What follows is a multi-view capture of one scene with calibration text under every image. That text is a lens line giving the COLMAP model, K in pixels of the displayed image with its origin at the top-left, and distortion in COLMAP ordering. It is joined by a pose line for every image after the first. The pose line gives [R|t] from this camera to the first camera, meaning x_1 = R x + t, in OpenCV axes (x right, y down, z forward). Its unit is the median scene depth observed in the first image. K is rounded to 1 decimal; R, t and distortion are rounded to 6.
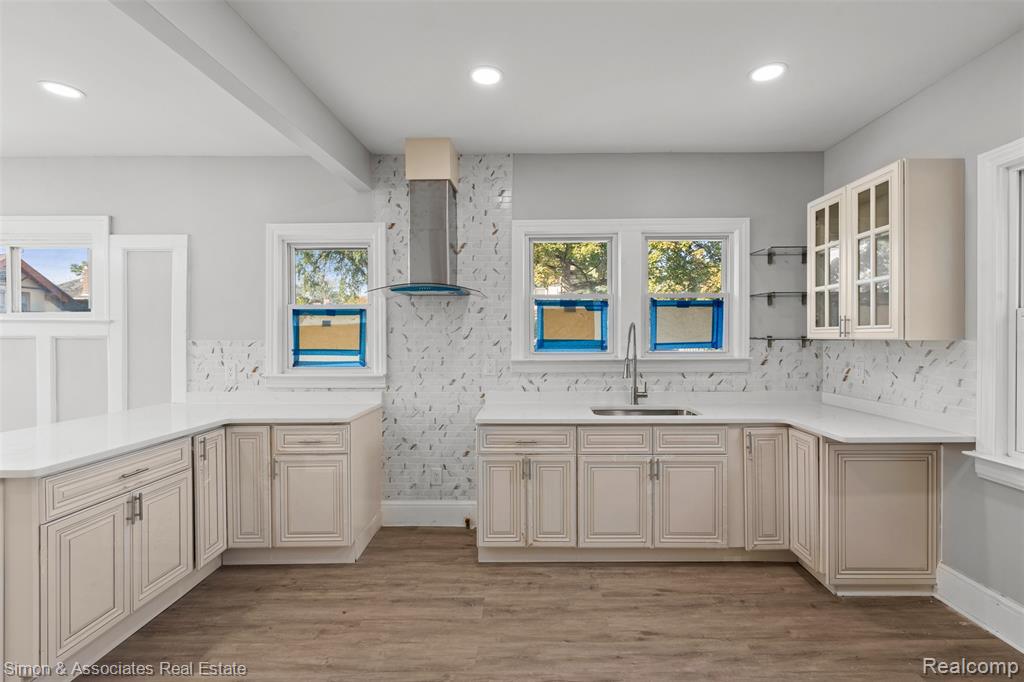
lens RADIAL K [[459.9, 0, 520.7], [0, 459.9, 338.1], [0, 0, 1]] dist [-0.004991, 0.000278]
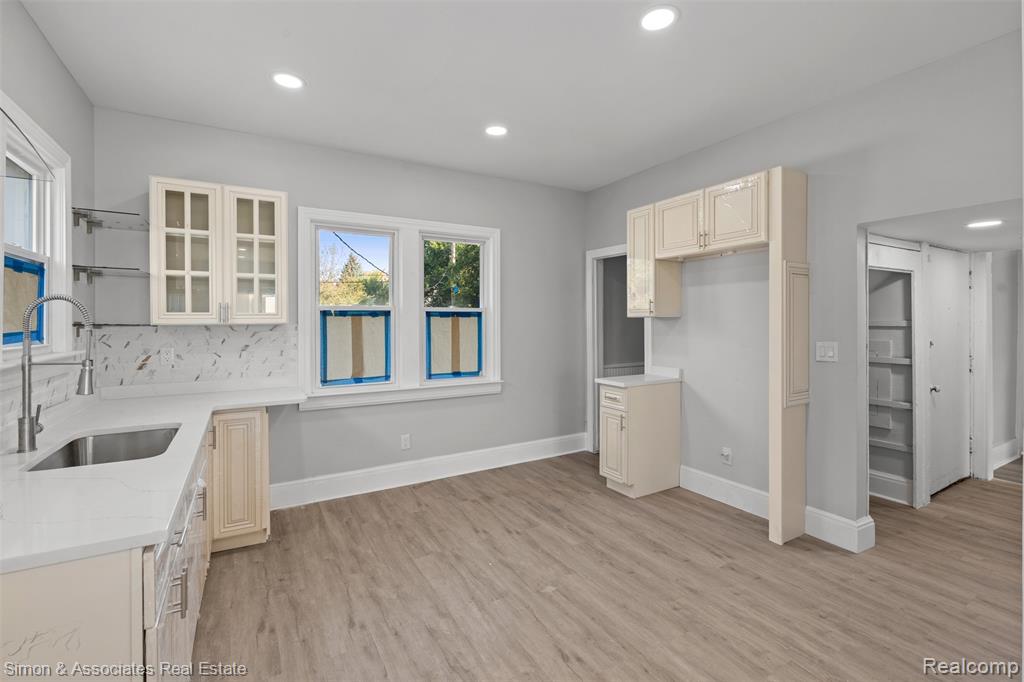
lens RADIAL K [[459.9, 0, 513.5], [0, 459.9, 324.4], [0, 0, 1]] dist [-0.004991, 0.000278]
pose [[-0.526216, 0.006491, 0.850326, -0.513192], [0.014186, 0.999899, 0.001146, 0.010293], [-0.850233, 0.012666, -0.526254, 0.851348]]
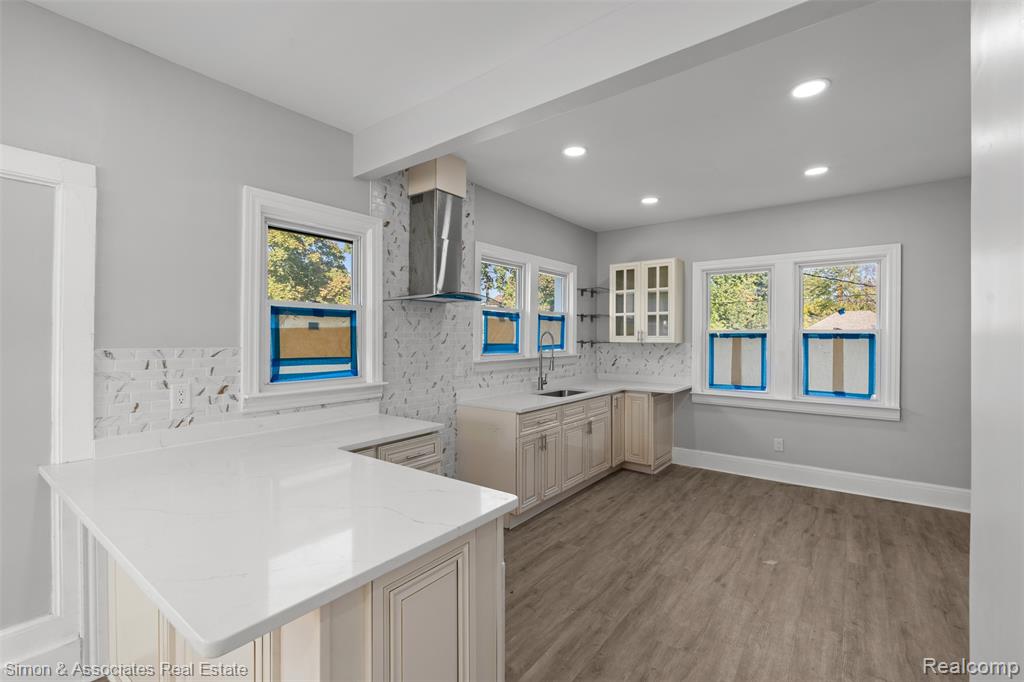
lens RADIAL K [[459.9, 0, 509.8], [0, 459.9, 336.7], [0, 0, 1]] dist [-0.004991, 0.000278]
pose [[0.591226, 0.004999, 0.806490, -0.988934], [-0.000594, 0.999983, -0.005762, -0.009144], [-0.806506, 0.002927, 0.591219, 0.267791]]
